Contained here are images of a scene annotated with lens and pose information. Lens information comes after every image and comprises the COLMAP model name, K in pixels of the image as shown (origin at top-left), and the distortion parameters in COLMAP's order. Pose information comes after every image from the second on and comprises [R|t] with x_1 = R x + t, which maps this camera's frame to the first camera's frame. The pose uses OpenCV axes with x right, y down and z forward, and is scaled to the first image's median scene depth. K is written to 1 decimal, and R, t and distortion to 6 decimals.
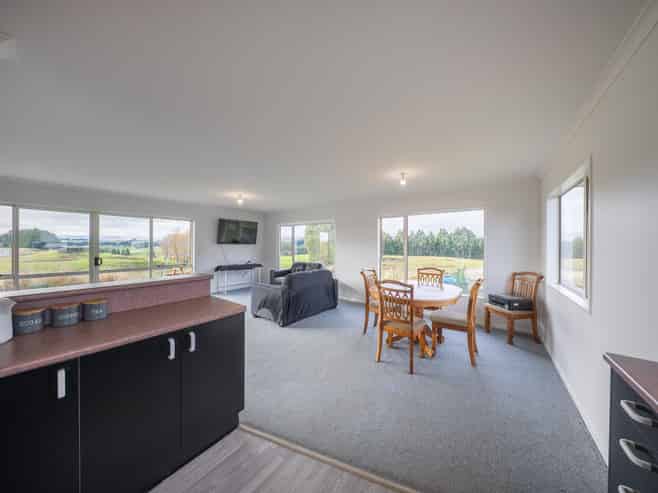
lens RADIAL K [[216.5, 0, 326.6], [0, 216.5, 245.5], [0, 0, 1]] dist [-0.002685, -0.000093]
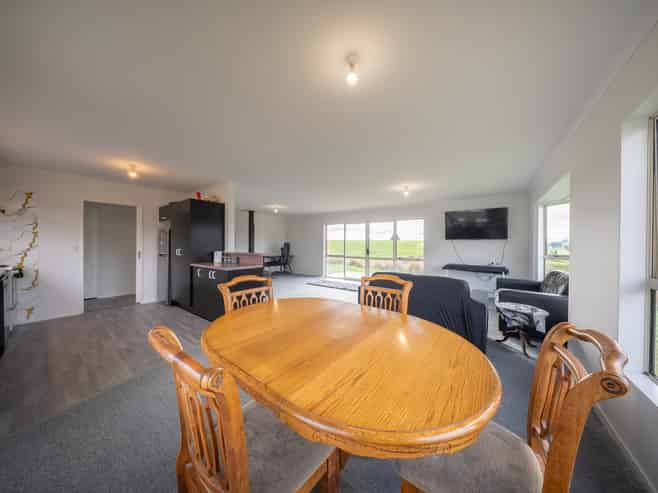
lens RADIAL K [[216.5, 0, 329.1], [0, 216.5, 244.4], [0, 0, 1]] dist [-0.002685, -0.000093]
pose [[0.015837, -0.002311, -0.999872, 0.658538], [-0.006437, 0.999976, -0.002413, 0.028901], [0.999854, 0.006475, 0.015822, 0.788945]]
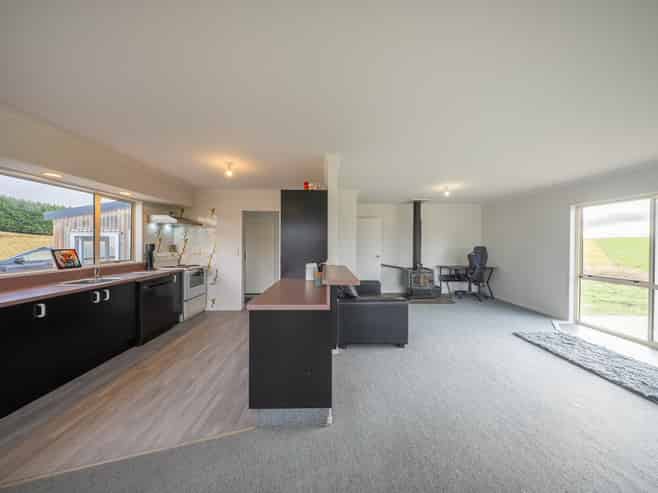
lens RADIAL K [[216.5, 0, 331.9], [0, 216.5, 242.8], [0, 0, 1]] dist [-0.002685, -0.000093]
pose [[-0.774152, -0.008153, -0.632947, -0.018844], [-0.008012, 0.999963, -0.003082, -0.000354], [0.632949, 0.002685, -0.774189, 0.844162]]
